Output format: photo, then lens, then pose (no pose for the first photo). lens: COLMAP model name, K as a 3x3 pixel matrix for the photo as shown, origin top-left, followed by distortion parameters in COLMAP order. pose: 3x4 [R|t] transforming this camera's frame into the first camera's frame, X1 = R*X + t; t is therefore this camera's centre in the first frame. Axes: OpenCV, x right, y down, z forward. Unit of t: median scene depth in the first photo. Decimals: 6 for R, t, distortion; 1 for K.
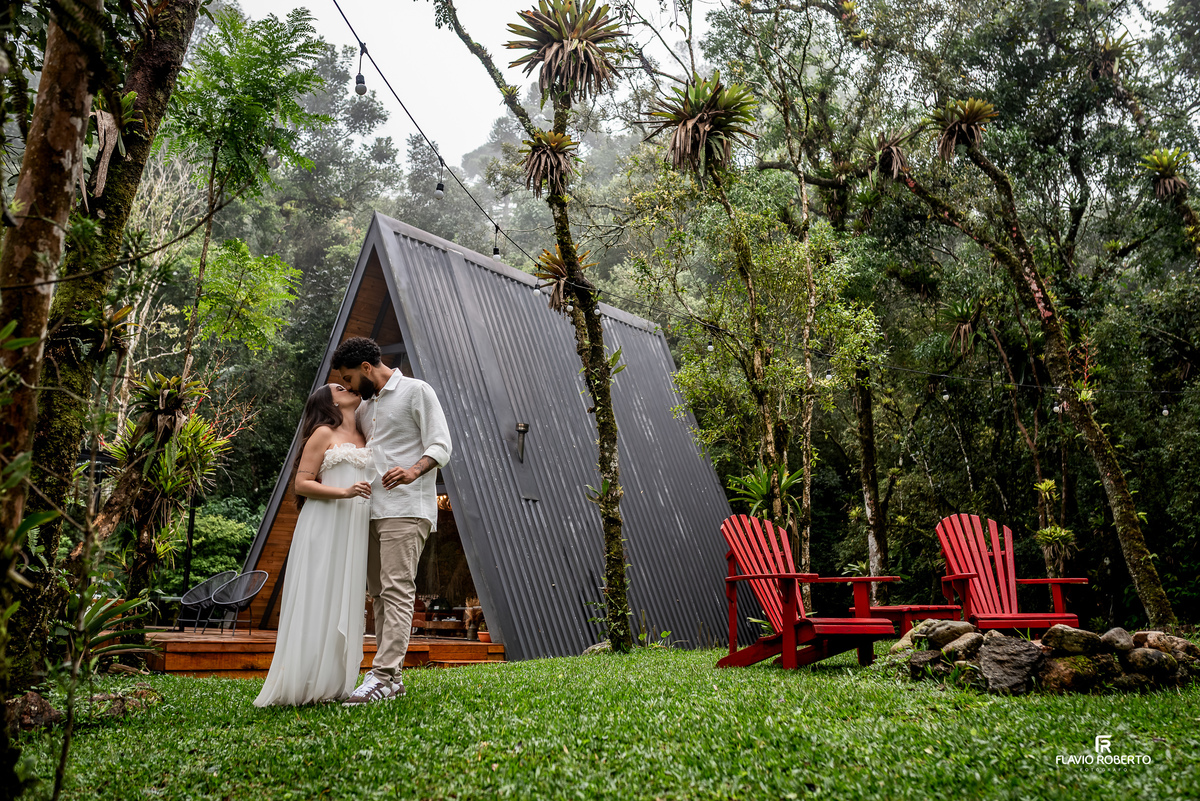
lens RADIAL K [[1194.5, 0, 600.0], [0, 1194.5, 400.5], [0, 0, 1]] dist [0.000536, 0.001613]
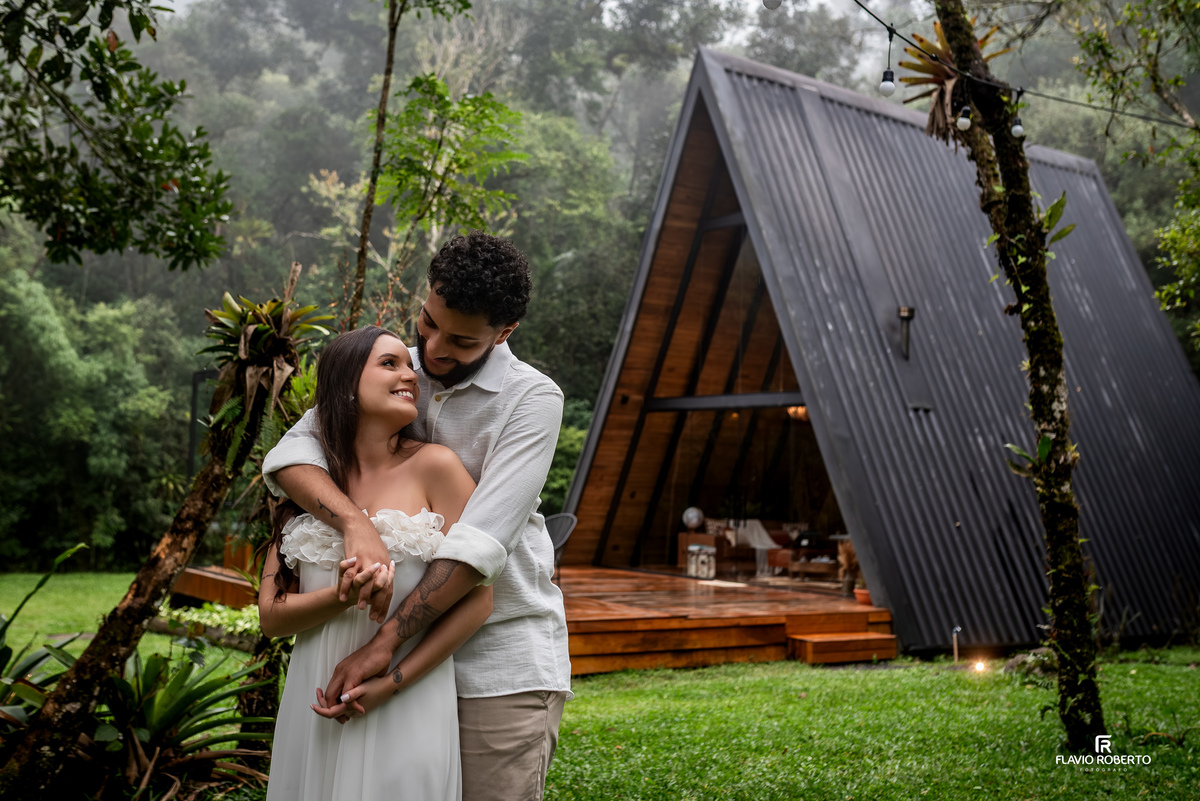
lens RADIAL K [[1255.8, 0, 546.4], [0, 1255.8, 357.3], [0, 0, 1]] dist [-0.001378, -0.003199]
pose [[0.937293, -0.034733, -0.346806, -0.007984], [0.058206, 0.996648, 0.057495, -0.015438], [0.343647, -0.074076, 0.936173, 0.350782]]
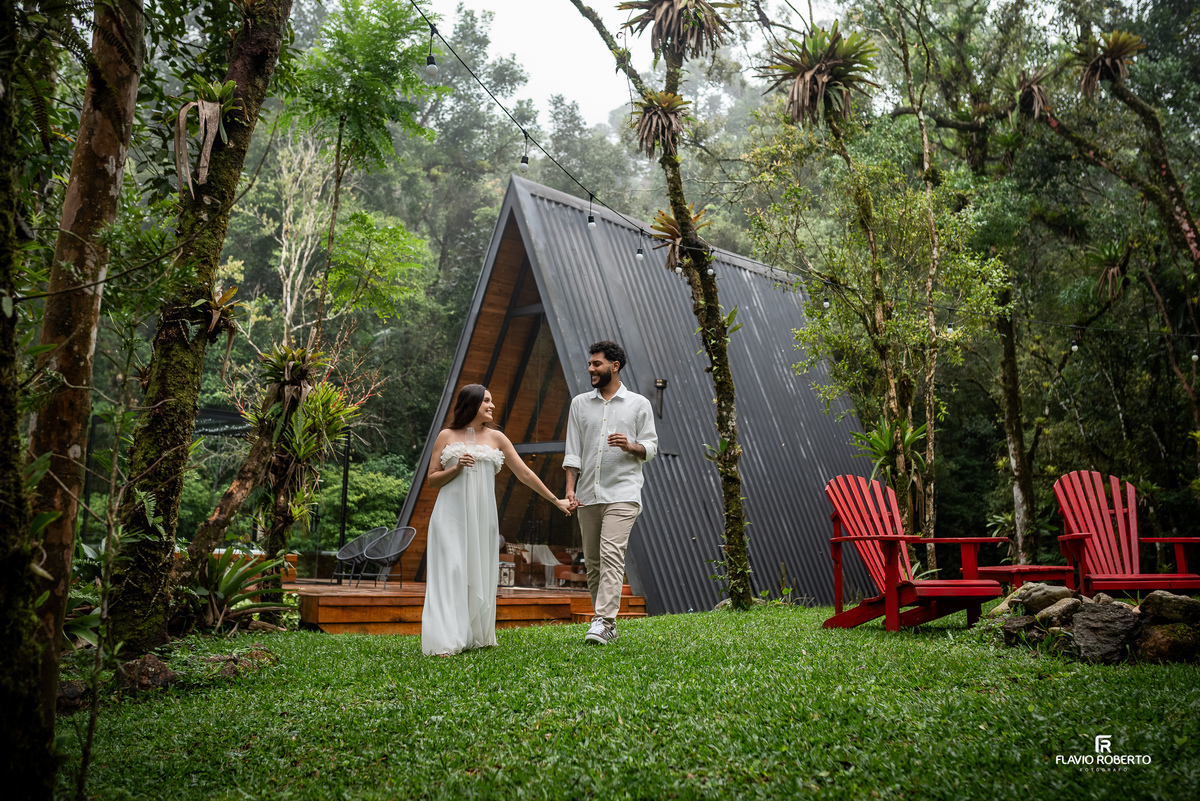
lens RADIAL K [[1182.4, 0, 616.8], [0, 1182.4, 399.6], [0, 0, 1]] dist [-0.000429, 0.000314]
pose [[0.992784, -0.019101, -0.118384, 0.031644], [0.023859, 0.998958, 0.038904, -0.006946], [0.117517, -0.041447, 0.992206, 0.003196]]
